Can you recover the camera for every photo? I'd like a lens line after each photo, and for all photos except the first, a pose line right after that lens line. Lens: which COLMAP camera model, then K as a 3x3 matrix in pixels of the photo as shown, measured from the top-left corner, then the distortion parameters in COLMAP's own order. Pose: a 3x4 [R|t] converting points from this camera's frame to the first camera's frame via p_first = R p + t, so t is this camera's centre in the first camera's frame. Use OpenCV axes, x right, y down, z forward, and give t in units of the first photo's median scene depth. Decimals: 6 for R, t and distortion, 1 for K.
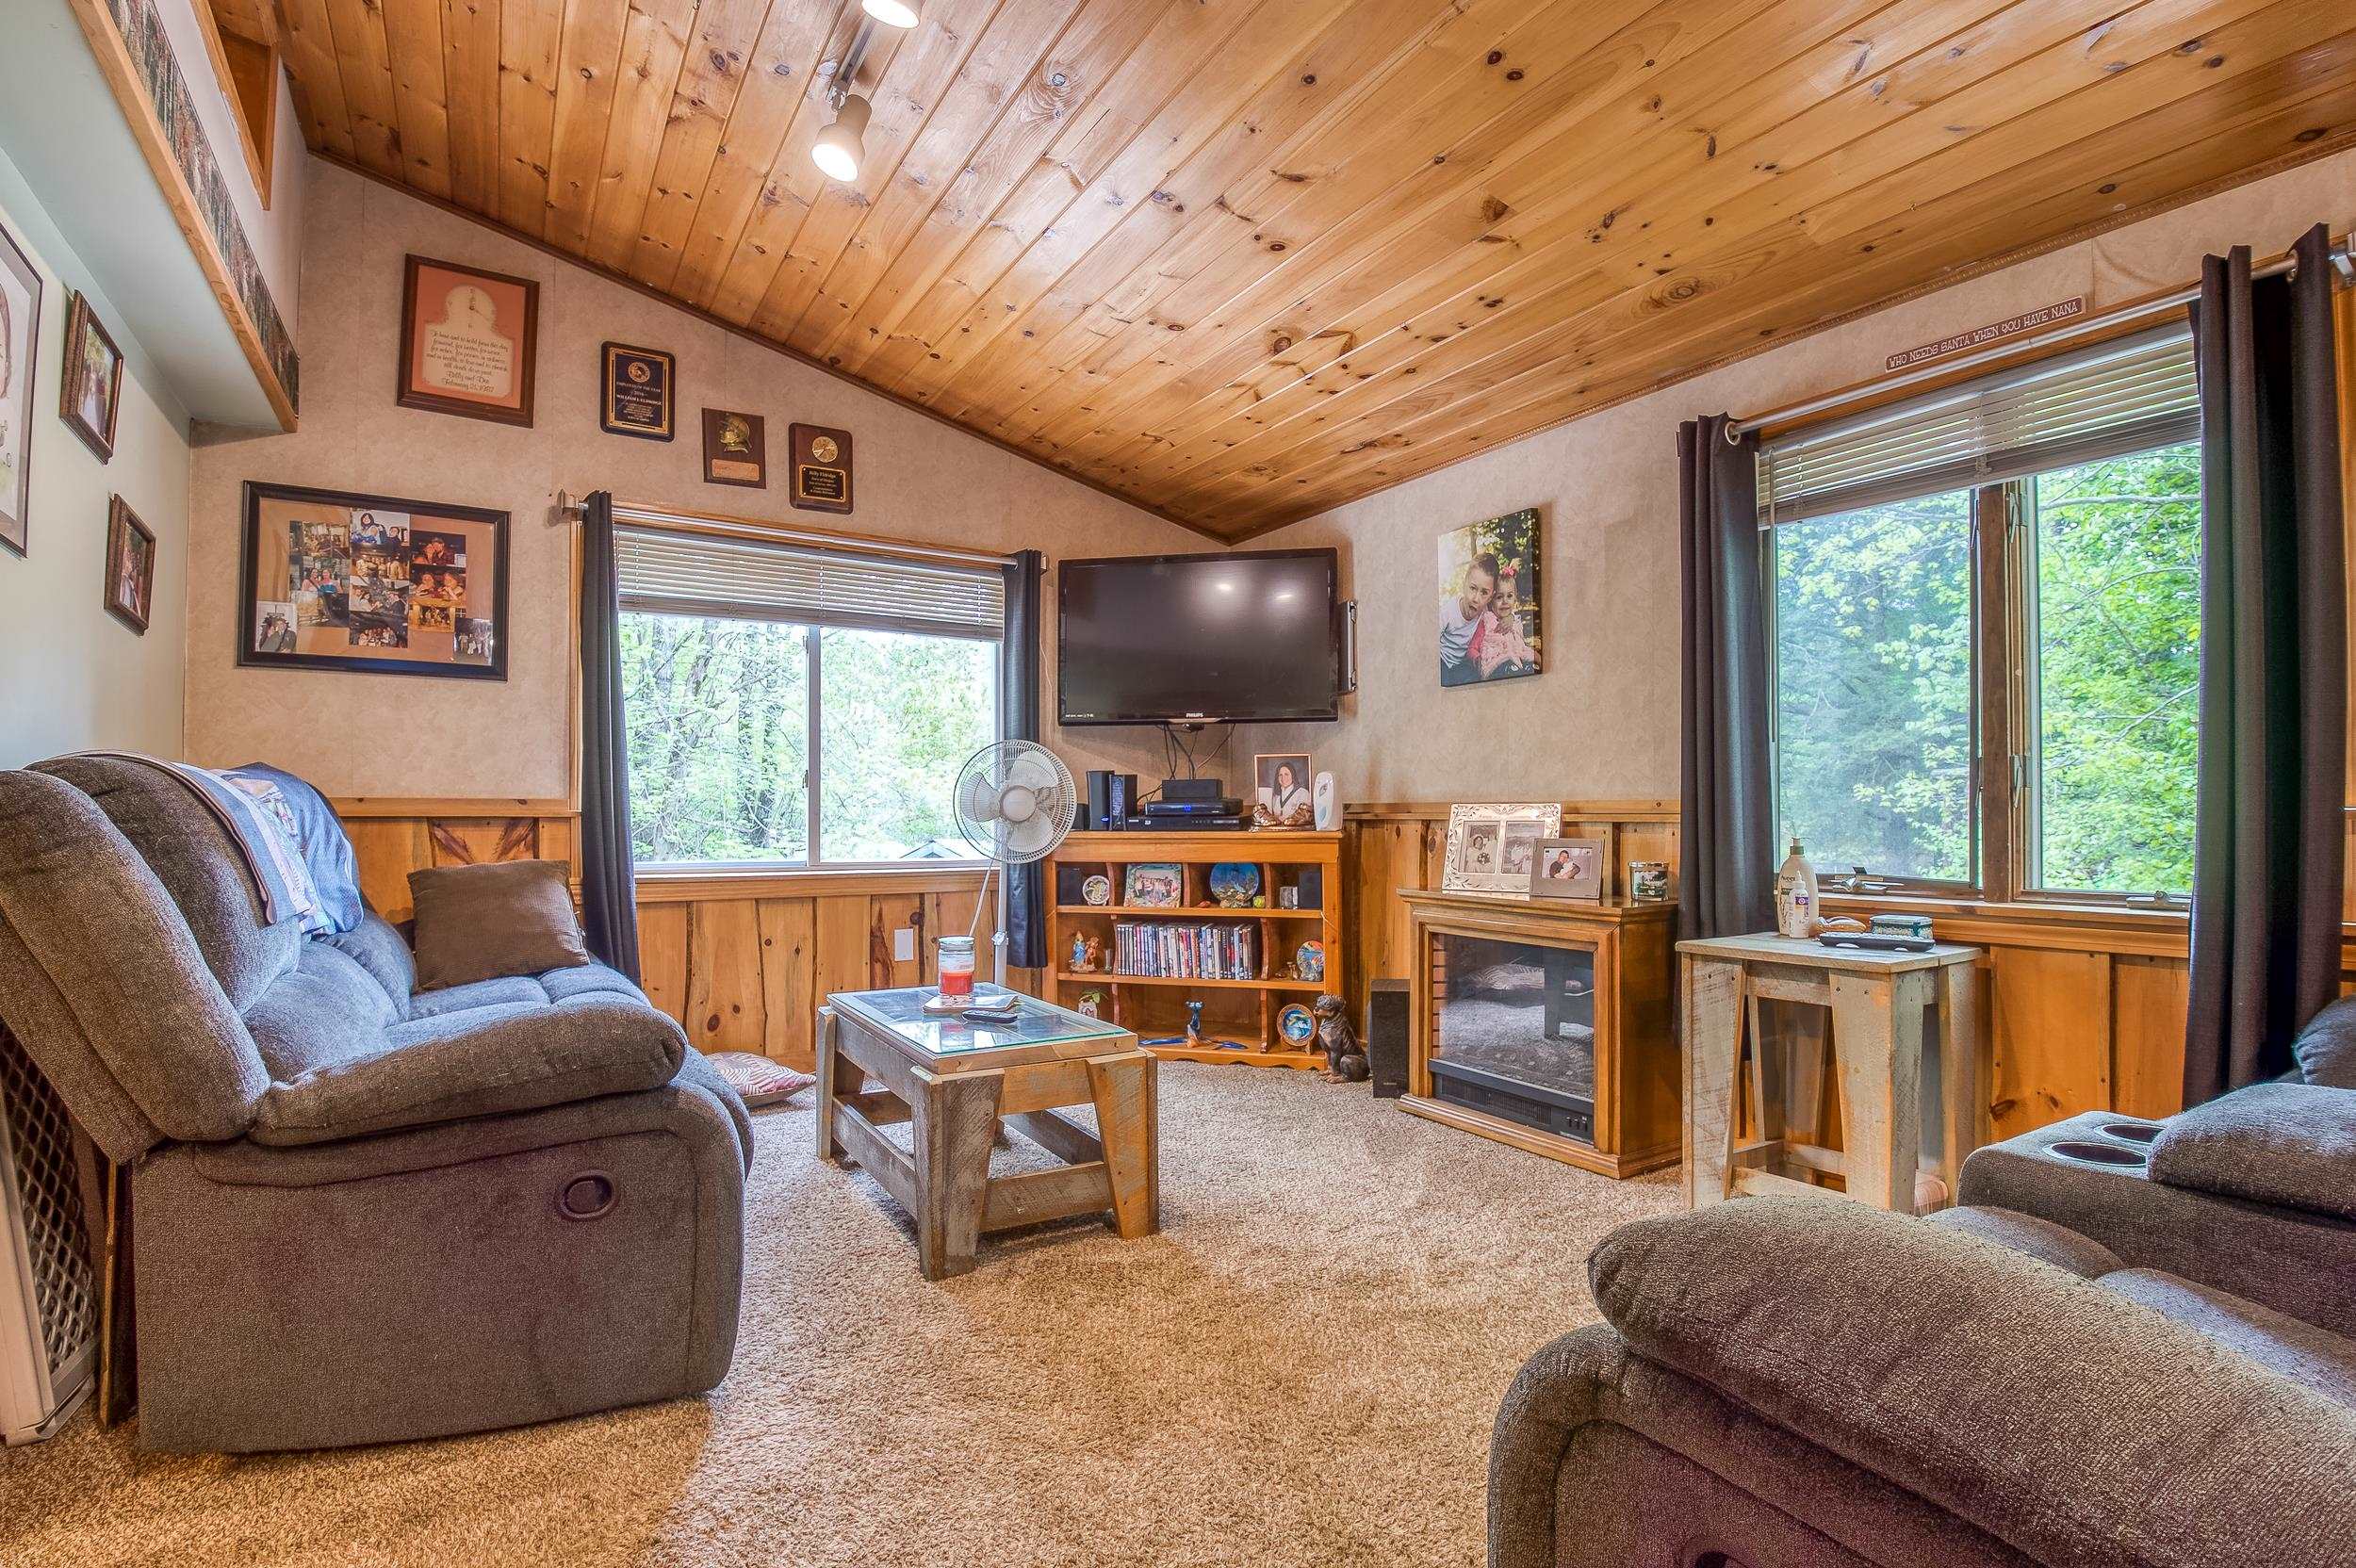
lens RADIAL K [[1118.3, 0, 1188.0], [0, 1118.3, 806.2], [0, 0, 1]] dist [-0.004038, -0.027359]
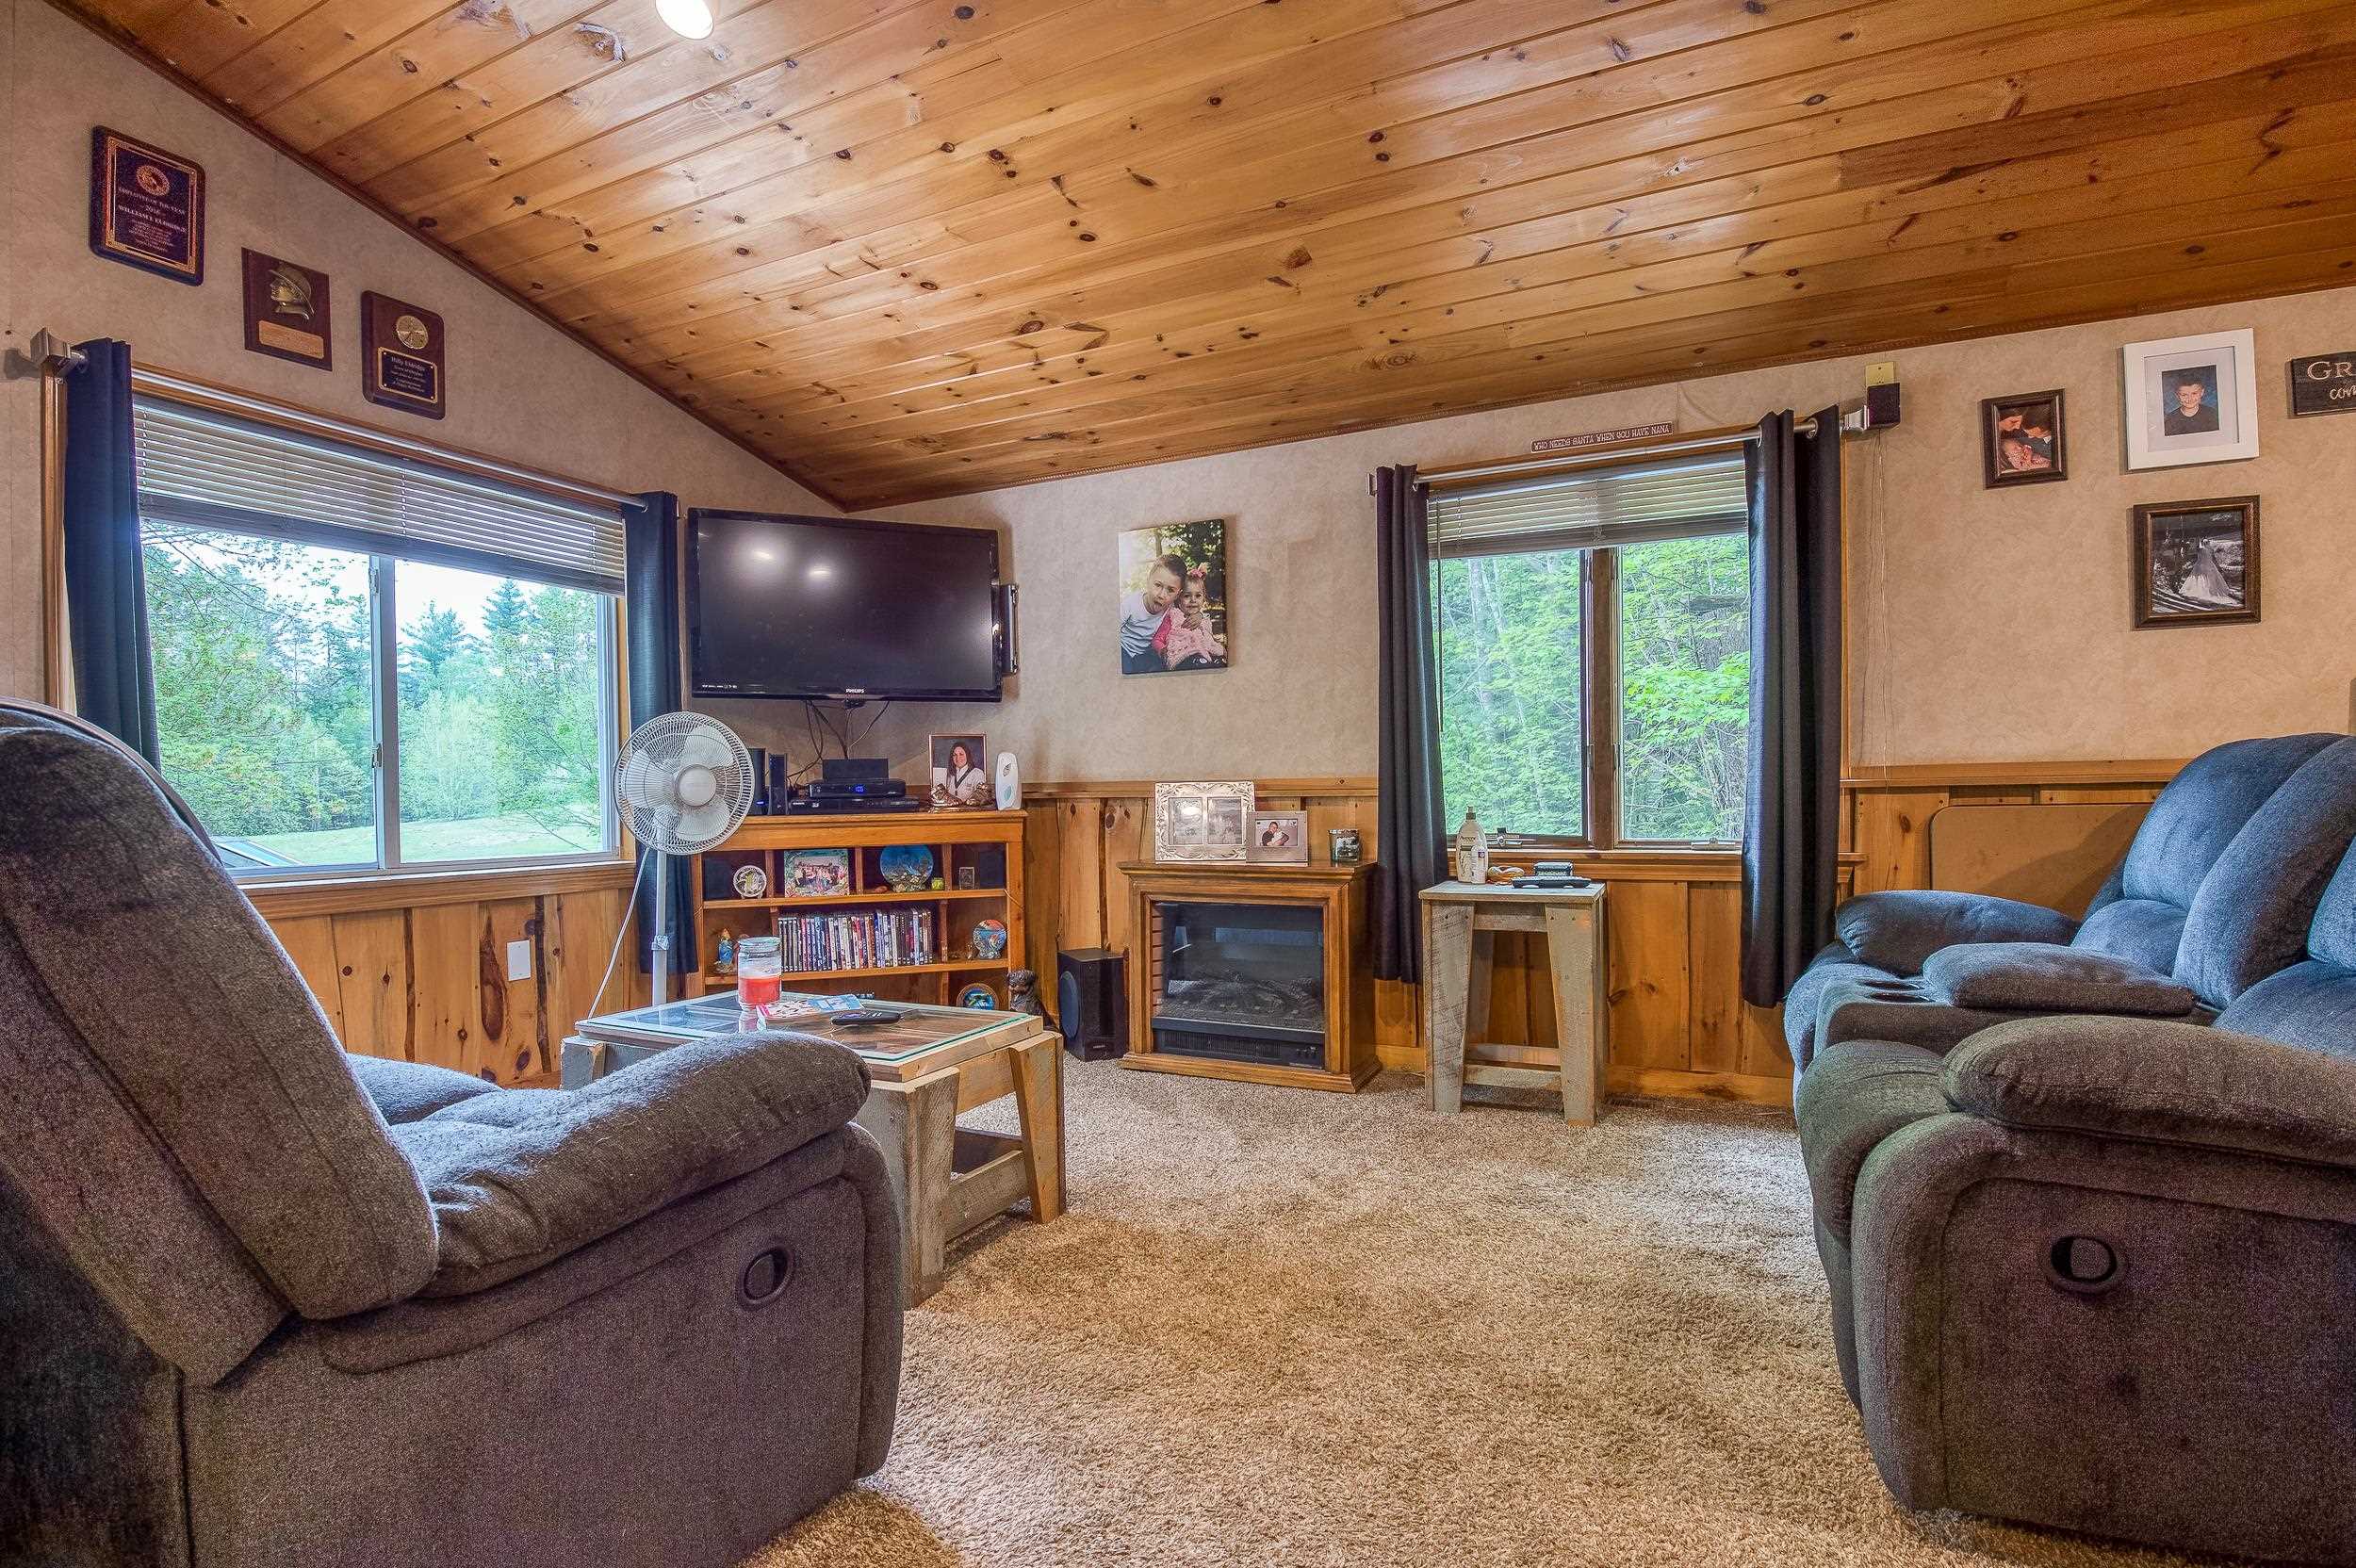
lens RADIAL K [[1106.2, 0, 1164.5], [0, 1106.2, 805.7], [0, 0, 1]] dist [-0.003506, -0.025697]
pose [[0.845209, -0.017021, 0.534164, -0.314289], [0.008574, 0.999796, 0.018291, 0.000720], [-0.534366, -0.010879, 0.845183, 0.079271]]
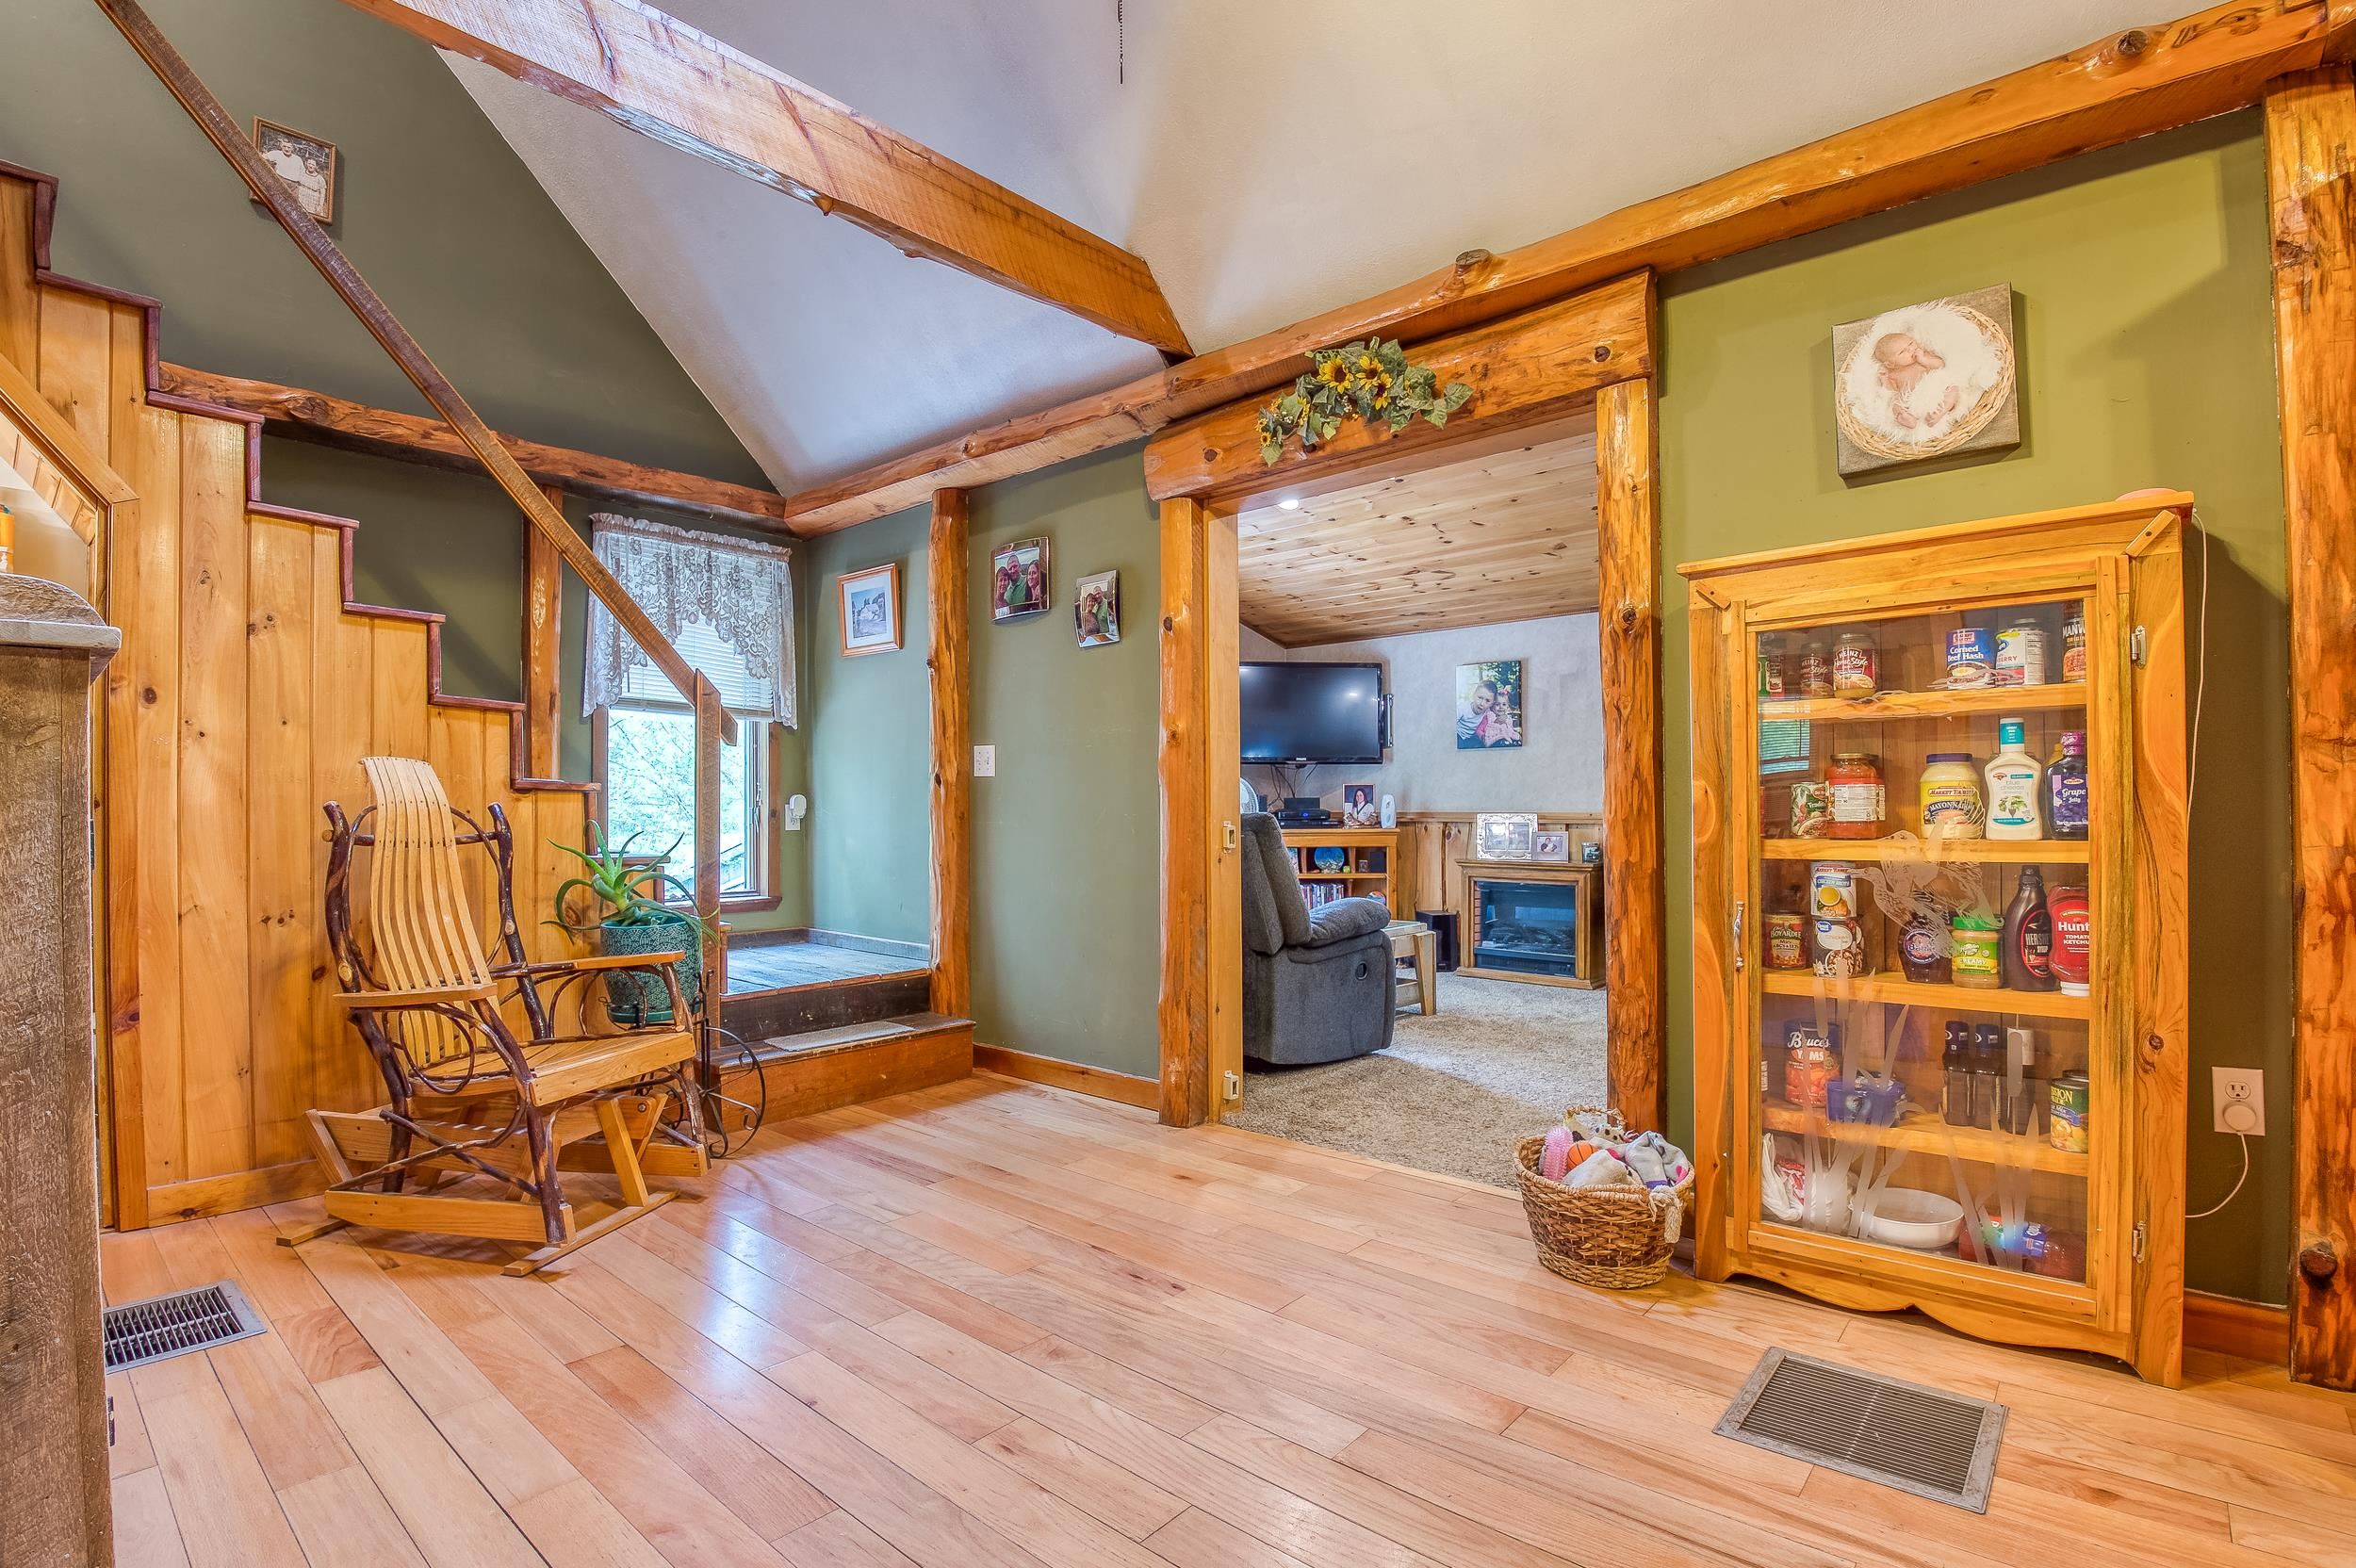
lens RADIAL K [[1106.2, 0, 1164.5], [0, 1106.2, 805.7], [0, 0, 1]] dist [-0.003506, -0.025697]
pose [[0.957192, 0.000770, 0.289452, -0.767123], [-0.002340, 0.999984, 0.005080, -0.022758], [-0.289443, -0.005540, 0.957179, -0.602094]]
